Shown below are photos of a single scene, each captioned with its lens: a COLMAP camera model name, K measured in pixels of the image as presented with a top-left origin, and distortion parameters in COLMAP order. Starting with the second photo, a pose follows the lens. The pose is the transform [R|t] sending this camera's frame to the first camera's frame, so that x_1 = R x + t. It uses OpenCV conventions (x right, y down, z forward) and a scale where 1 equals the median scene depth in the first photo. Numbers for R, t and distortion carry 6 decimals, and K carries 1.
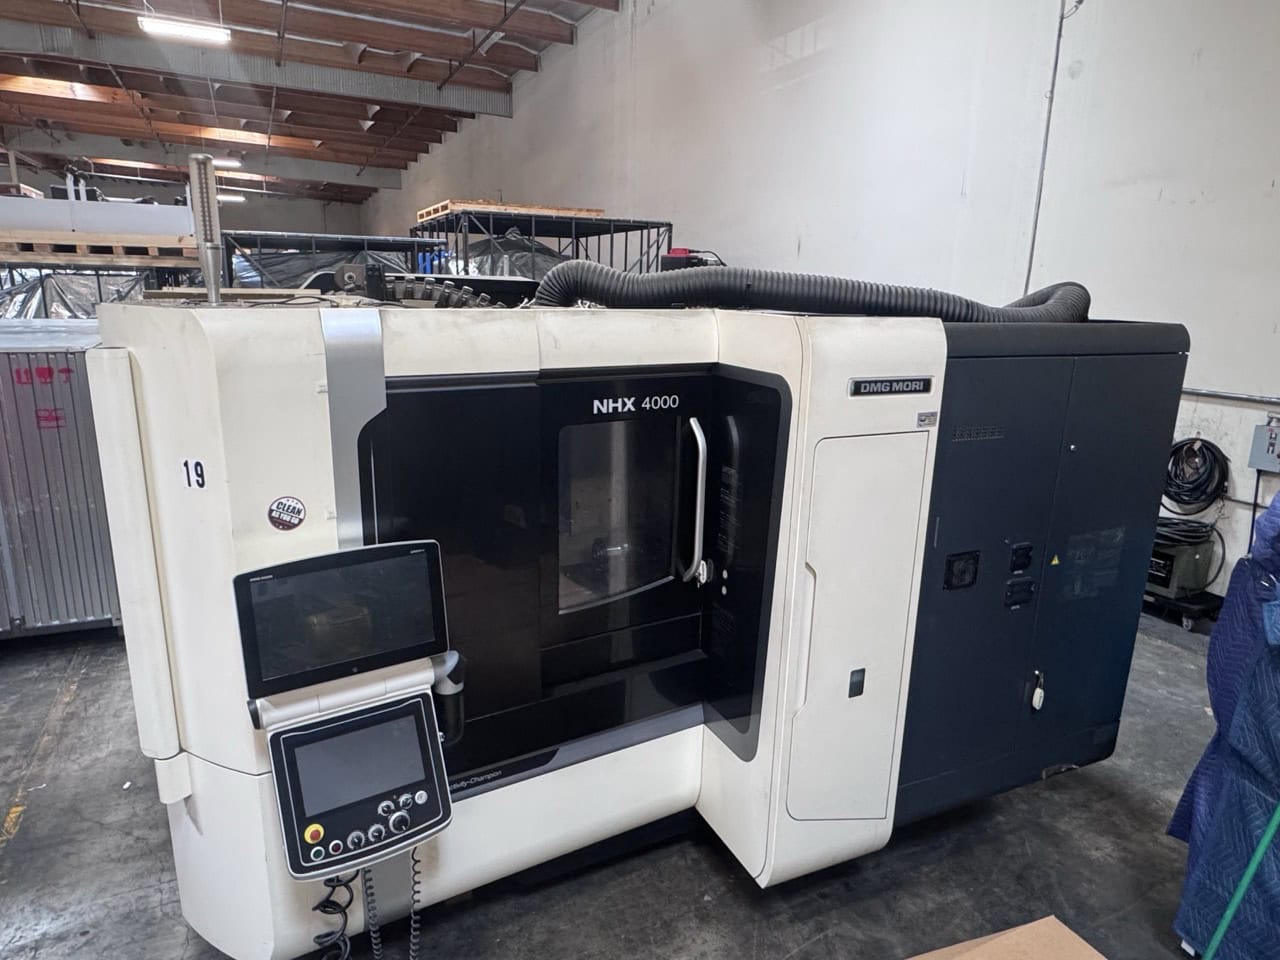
lens RADIAL K [[807.5, 0, 634.0], [0, 807.5, 479.4], [0, 0, 1]] dist [-0.007387, 0.003256]
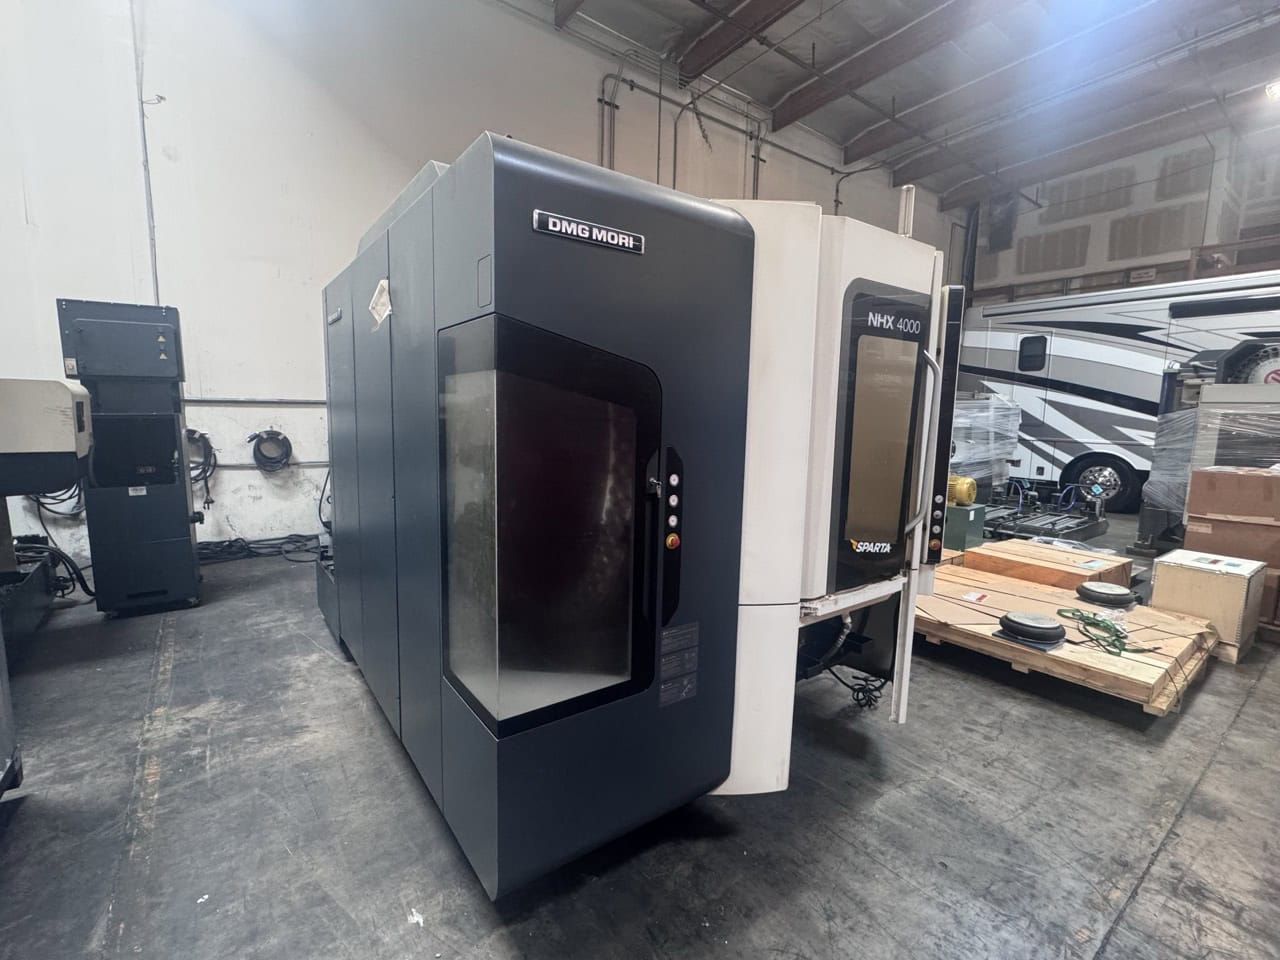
lens RADIAL K [[580.6, 0, 639.8], [0, 580.6, 475.7], [0, 0, 1]] dist [-0.000505, -0.000951]
pose [[-0.209972, -0.134434, 0.968421, -1.310909], [0.210156, 0.961144, 0.178989, -0.106561], [-0.954854, 0.241102, -0.173562, 1.455239]]
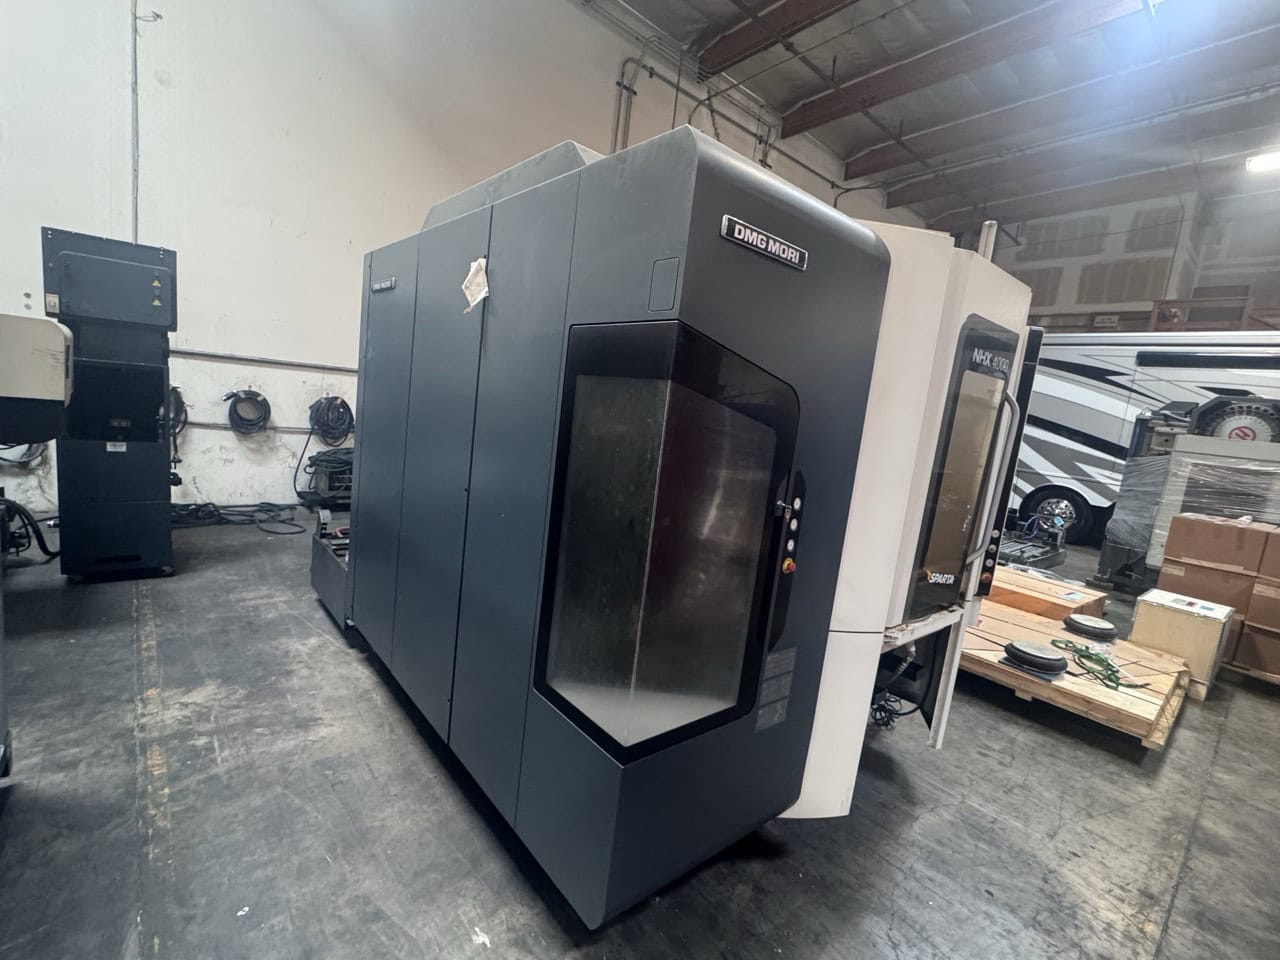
lens RADIAL K [[580.6, 0, 640.2], [0, 580.6, 477.0], [0, 0, 1]] dist [-0.000505, -0.000951]
pose [[-0.274156, -0.173347, 0.945933, -1.239282], [0.110680, 0.971397, 0.210091, -0.156466], [-0.955295, 0.162294, -0.247129, 1.617301]]
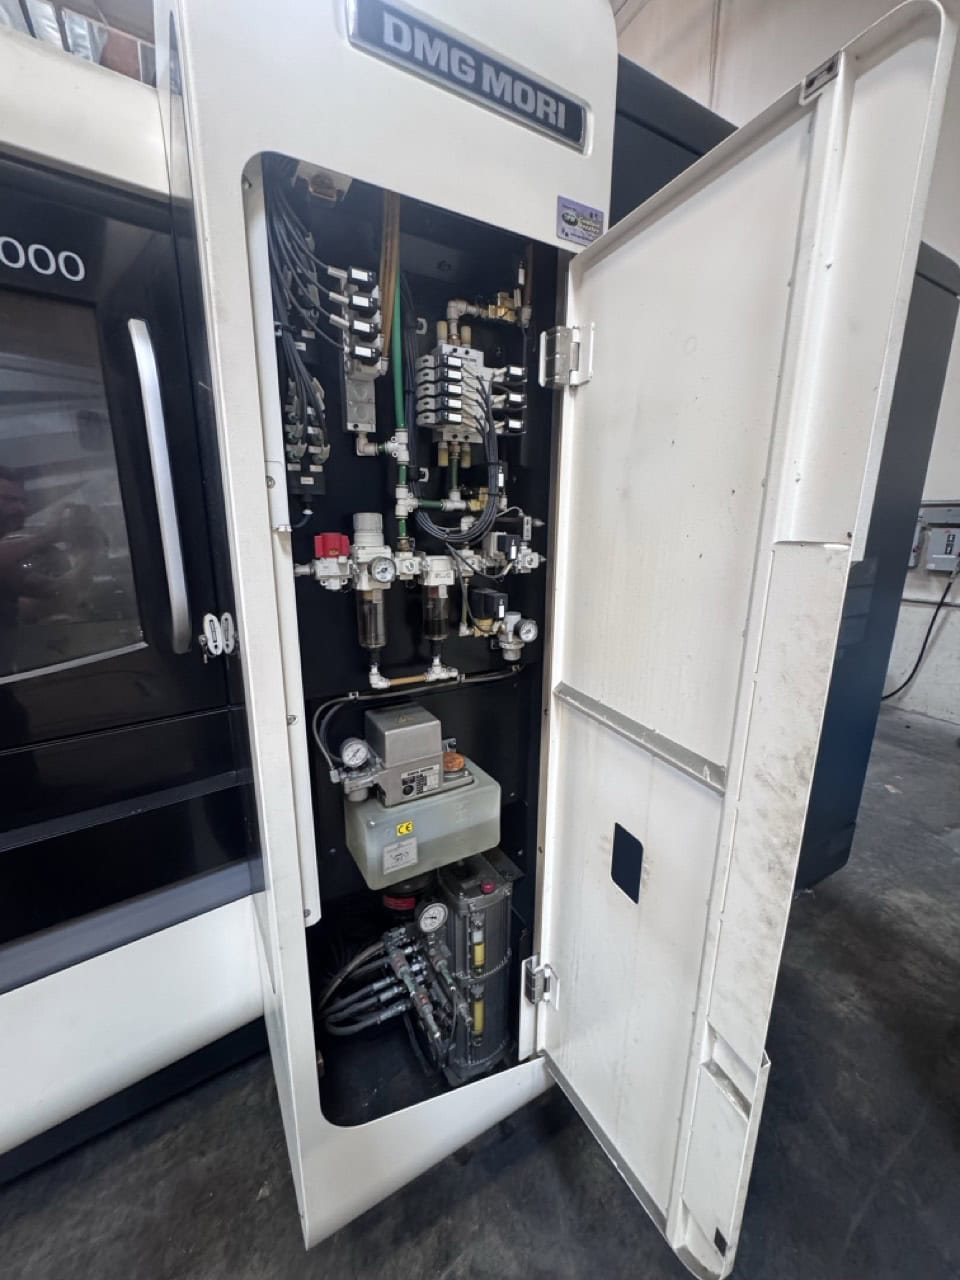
lens RADIAL K [[515.5, 0, 478.1], [0, 515.5, 639.6], [0, 0, 1]] dist [-0.003316, 0.000060]
pose [[0.994780, -0.040967, 0.093454, 0.262783], [0.041166, 0.999152, -0.000202, 0.140332], [-0.093366, 0.004048, 0.995624, 0.701432]]
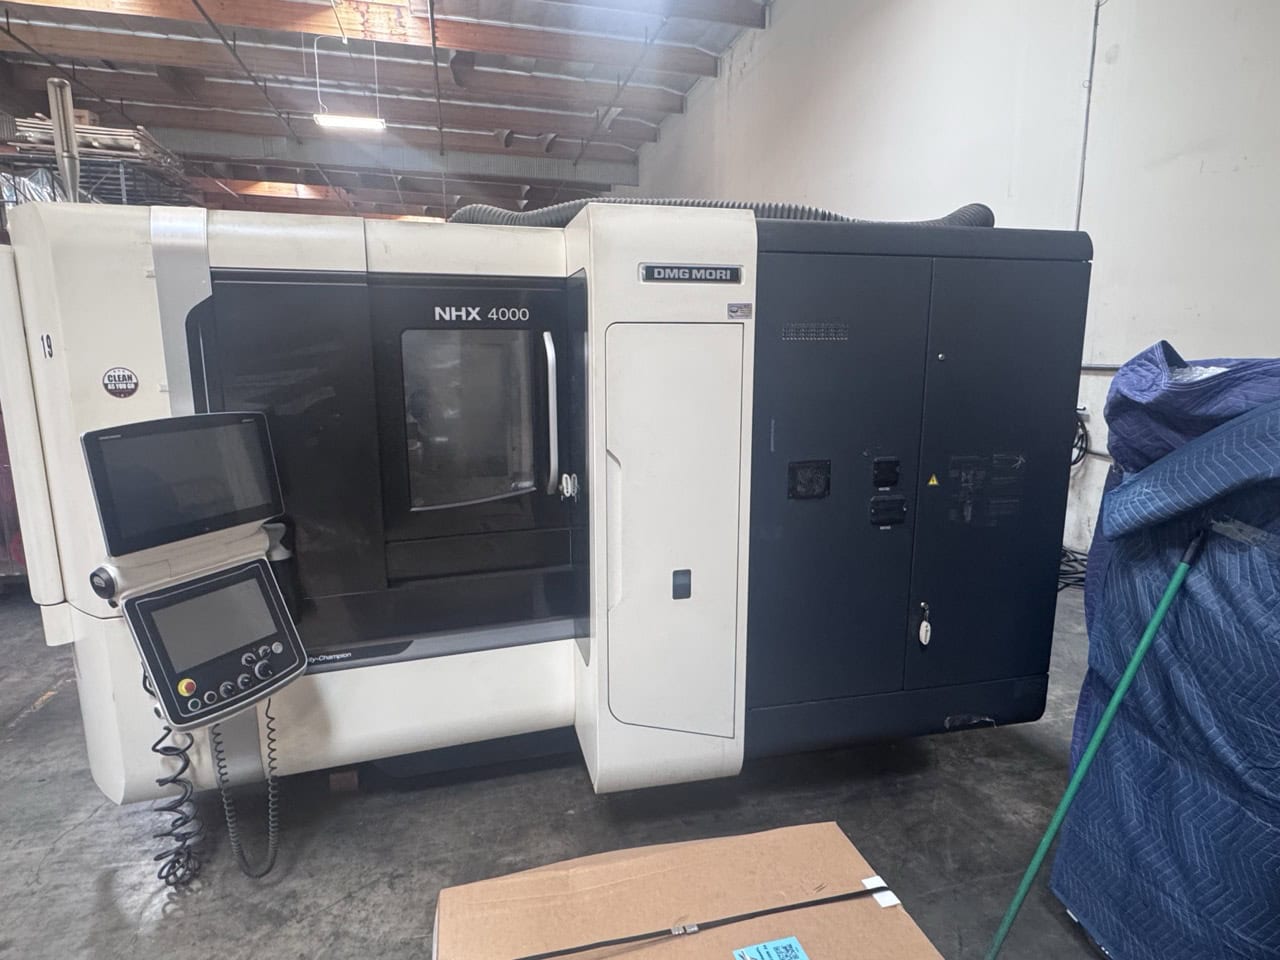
lens RADIAL K [[743.8, 0, 630.7], [0, 743.8, 479.9], [0, 0, 1]] dist [-0.006379, 0.002734]
pose [[0.979598, 0.009999, -0.200718, 0.400410], [-0.022639, 0.997895, -0.060775, 0.183416], [0.199688, 0.064079, 0.977762, 0.090344]]
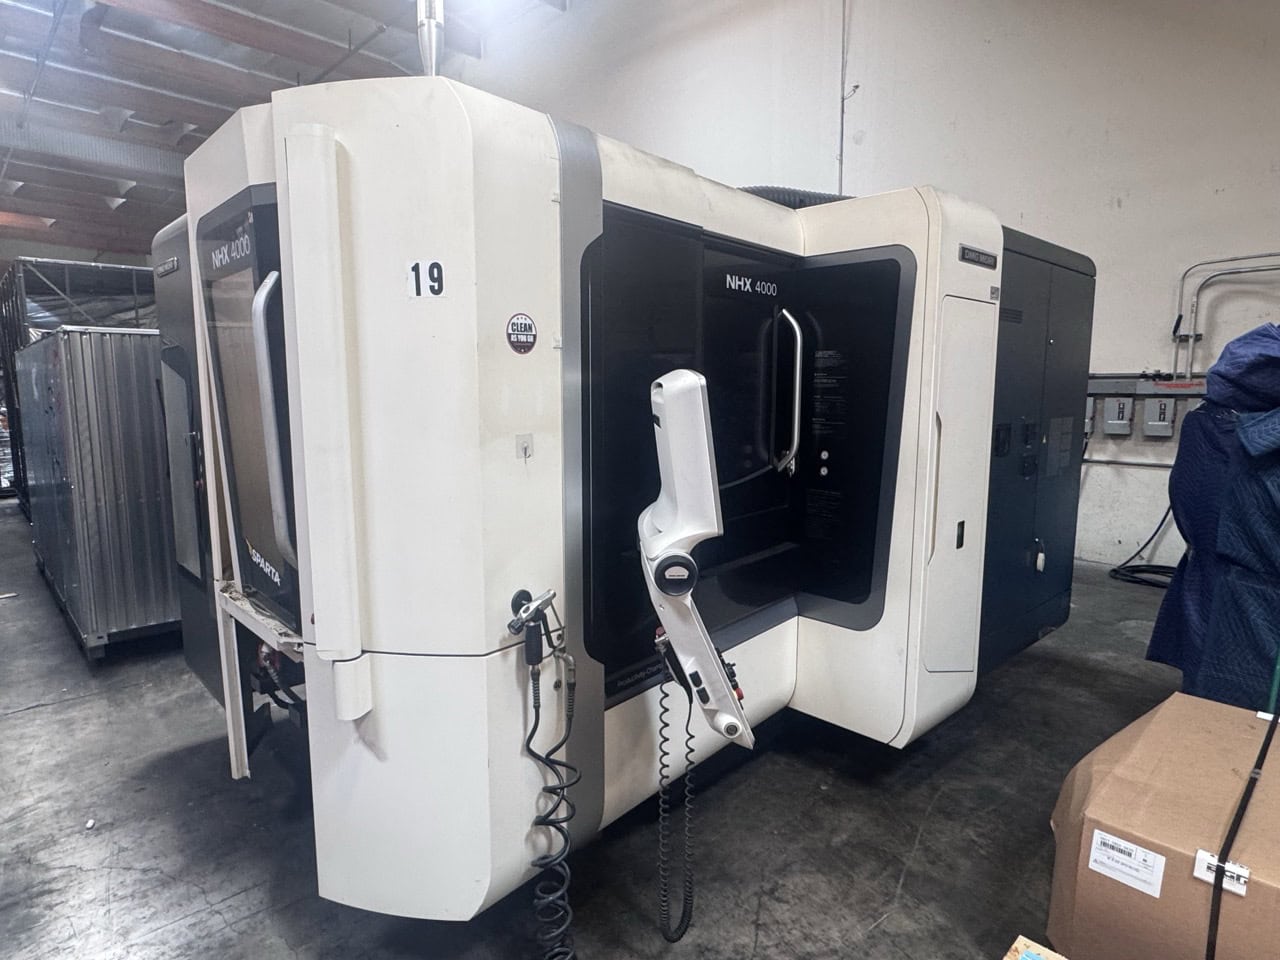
lens RADIAL K [[743.8, 0, 632.0], [0, 743.8, 477.5], [0, 0, 1]] dist [-0.006379, 0.002734]
pose [[0.947492, -0.063603, 0.313391, -0.464636], [0.096718, 0.991119, -0.091263, 0.226503], [-0.304803, 0.116781, 0.945229, 0.171594]]
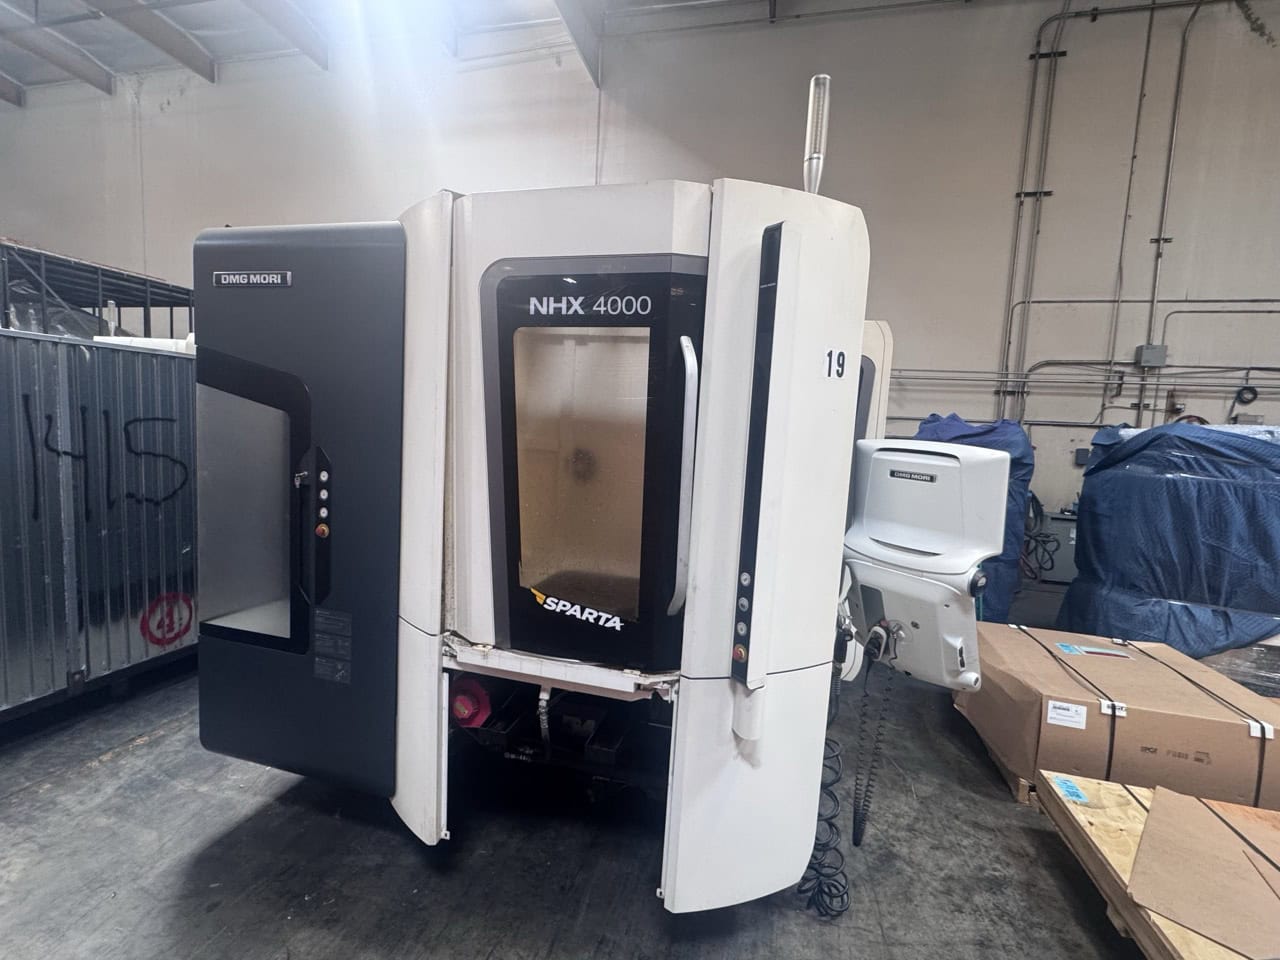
lens RADIAL K [[580.6, 0, 637.3], [0, 580.6, 474.9], [0, 0, 1]] dist [-0.000505, -0.000951]
pose [[0.634016, -0.053440, 0.771471, -1.013212], [0.142853, 0.988534, -0.048924, 0.107059], [-0.760011, 0.141225, 0.634381, 0.566348]]
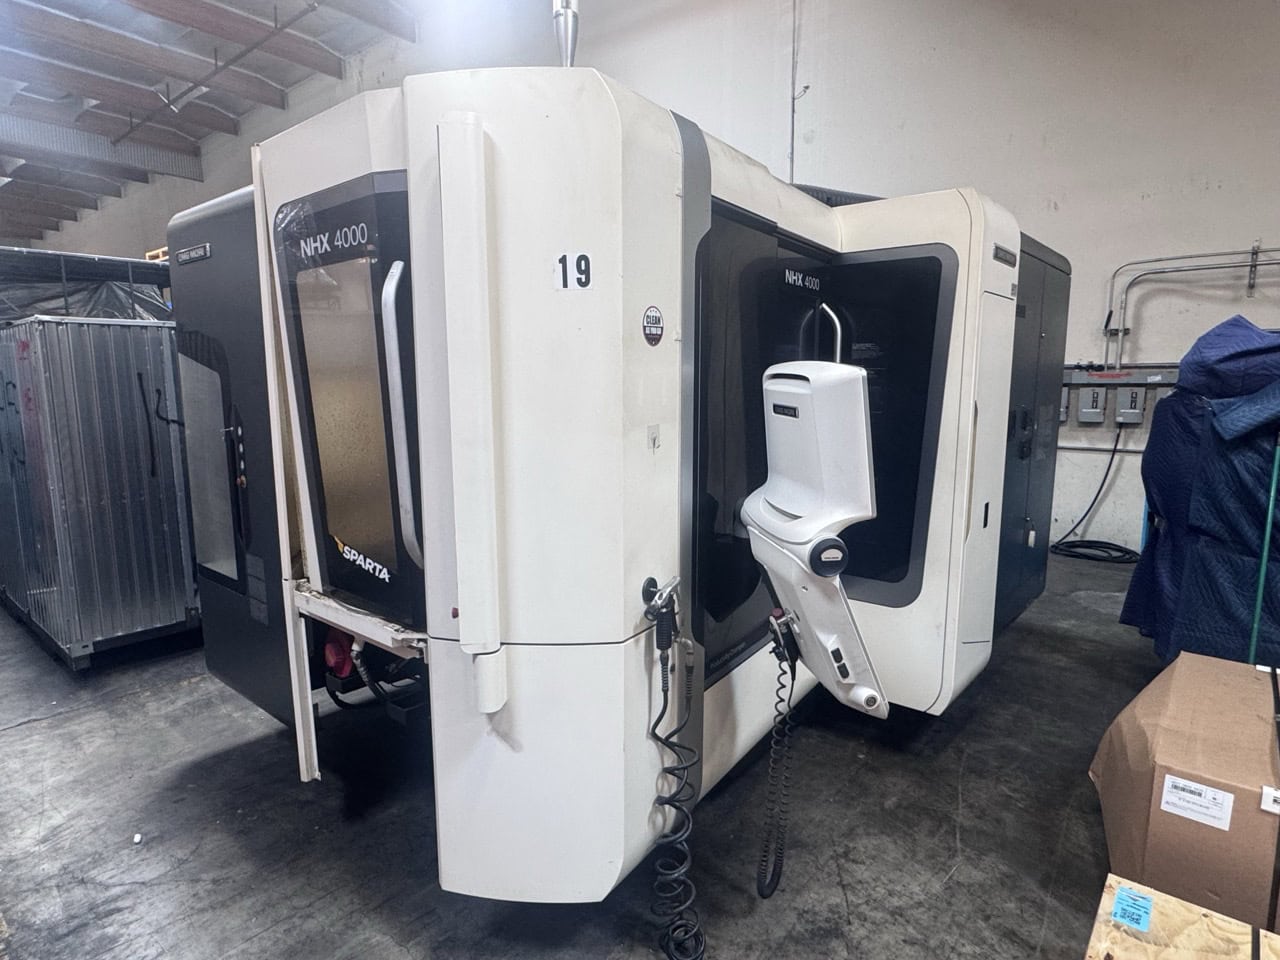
lens RADIAL K [[743.8, 0, 627.8], [0, 743.8, 477.3], [0, 0, 1]] dist [-0.006379, 0.002734]
pose [[0.908349, -0.083335, 0.409827, -0.648642], [0.122346, 0.990026, -0.069857, 0.211183], [-0.399918, 0.113595, 0.909484, 0.218303]]
